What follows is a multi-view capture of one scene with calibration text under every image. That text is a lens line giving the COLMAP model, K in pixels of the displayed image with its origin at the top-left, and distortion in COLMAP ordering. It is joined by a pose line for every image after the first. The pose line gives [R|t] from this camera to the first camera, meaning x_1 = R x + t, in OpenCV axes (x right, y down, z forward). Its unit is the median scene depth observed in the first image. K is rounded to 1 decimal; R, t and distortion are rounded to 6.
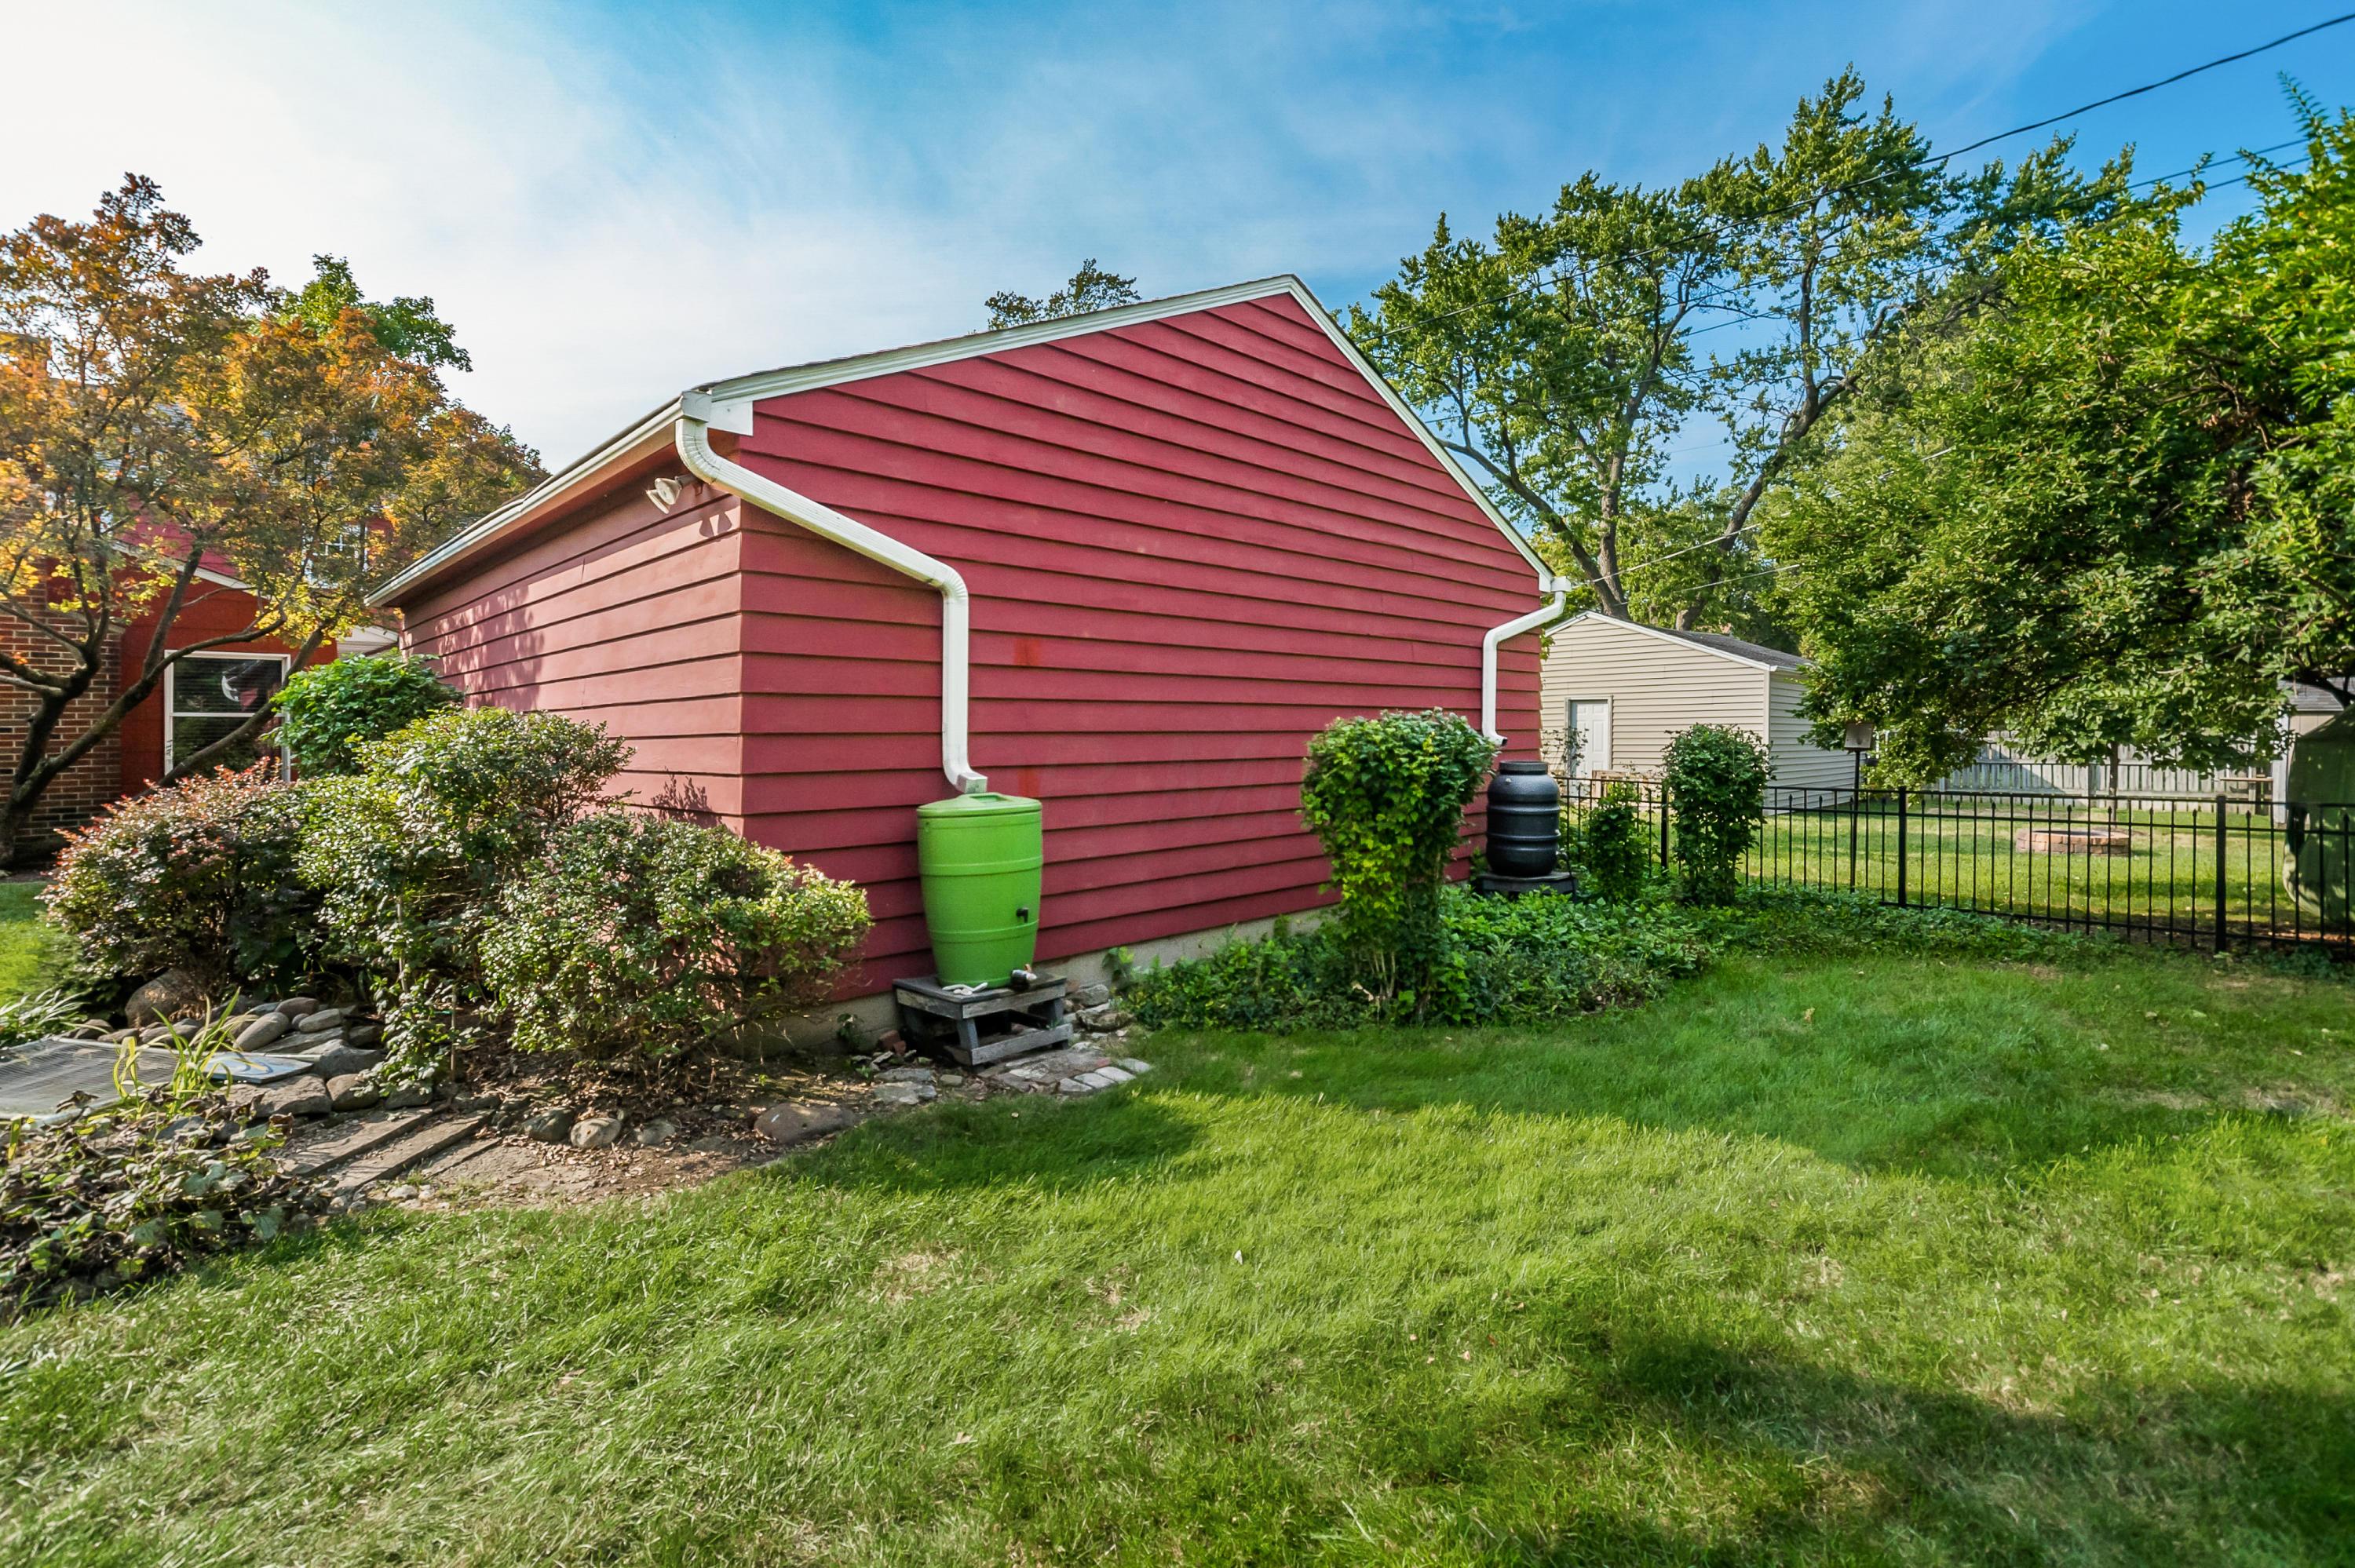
lens RADIAL K [[1044.9, 0, 1176.4], [0, 1044.9, 738.0], [0, 0, 1]] dist [-0.001704, -0.000499]
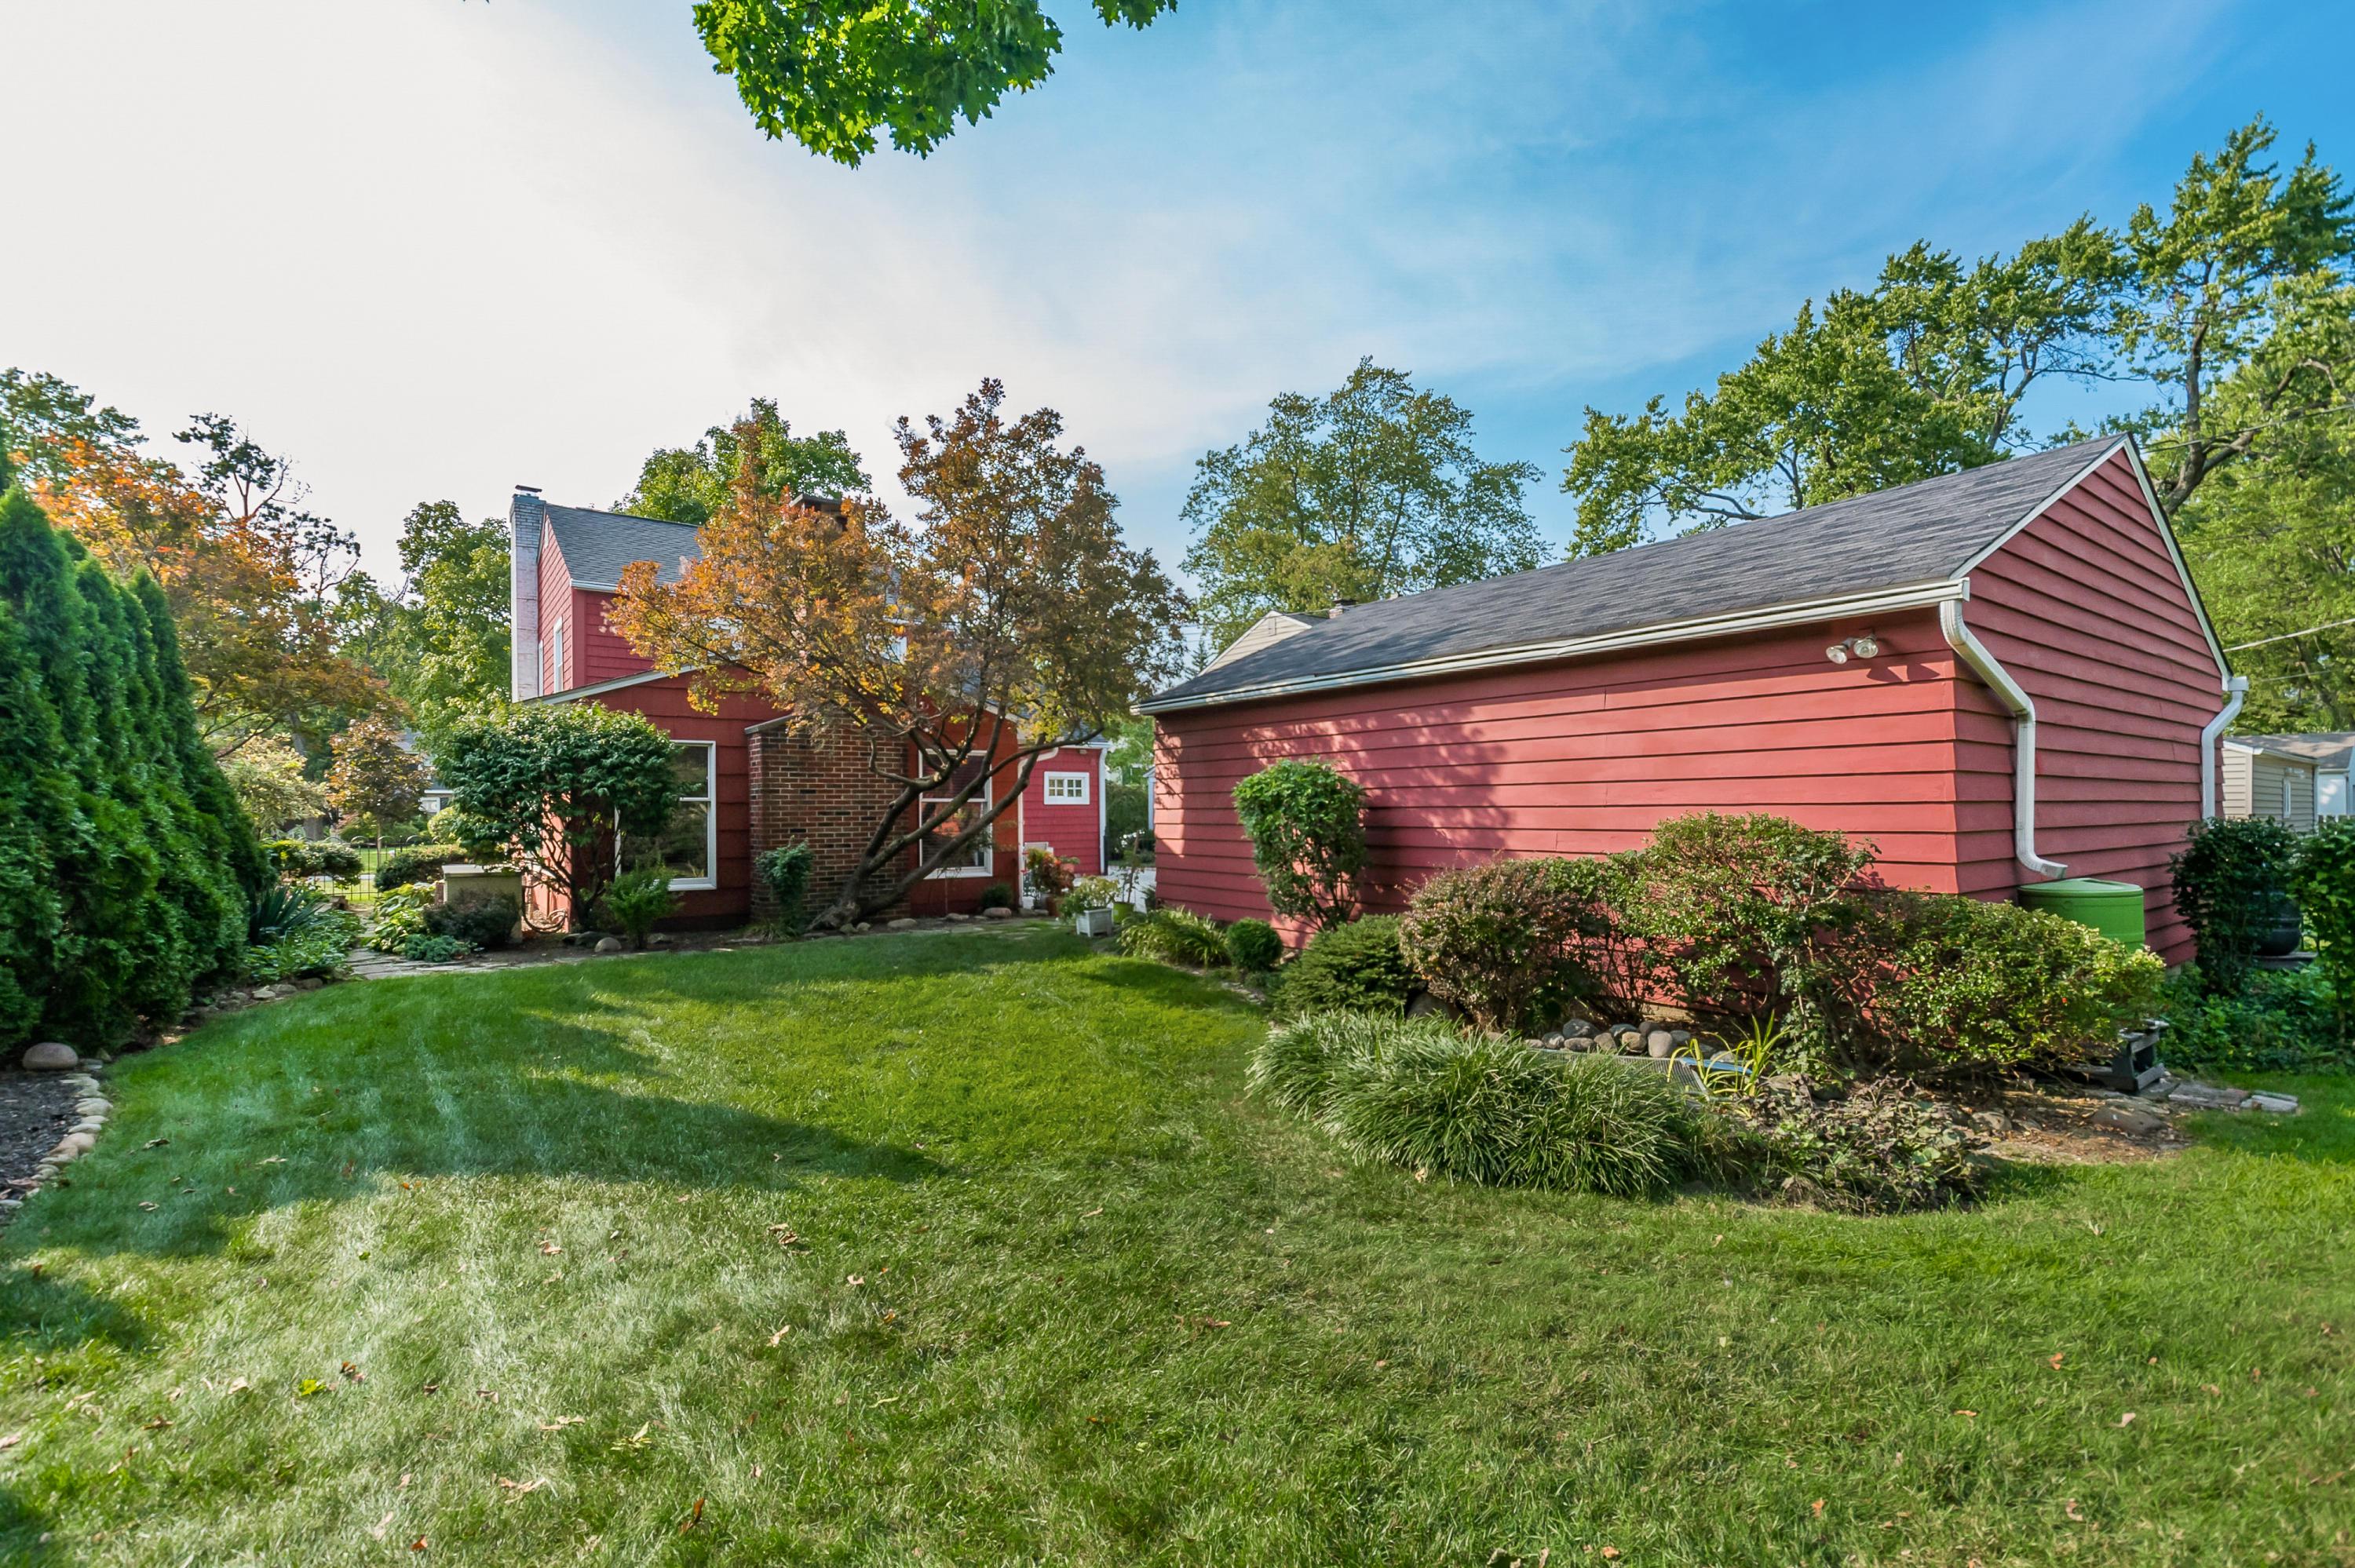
lens RADIAL K [[1027.4, 0, 1178.9], [0, 1027.4, 810.9], [0, 0, 1]] dist [-0.000823, -0.000564]
pose [[0.989621, 0.003344, -0.143661, -0.182930], [-0.003394, 0.999994, -0.000107, -0.004501], [0.143660, 0.000593, 0.989627, -0.065121]]
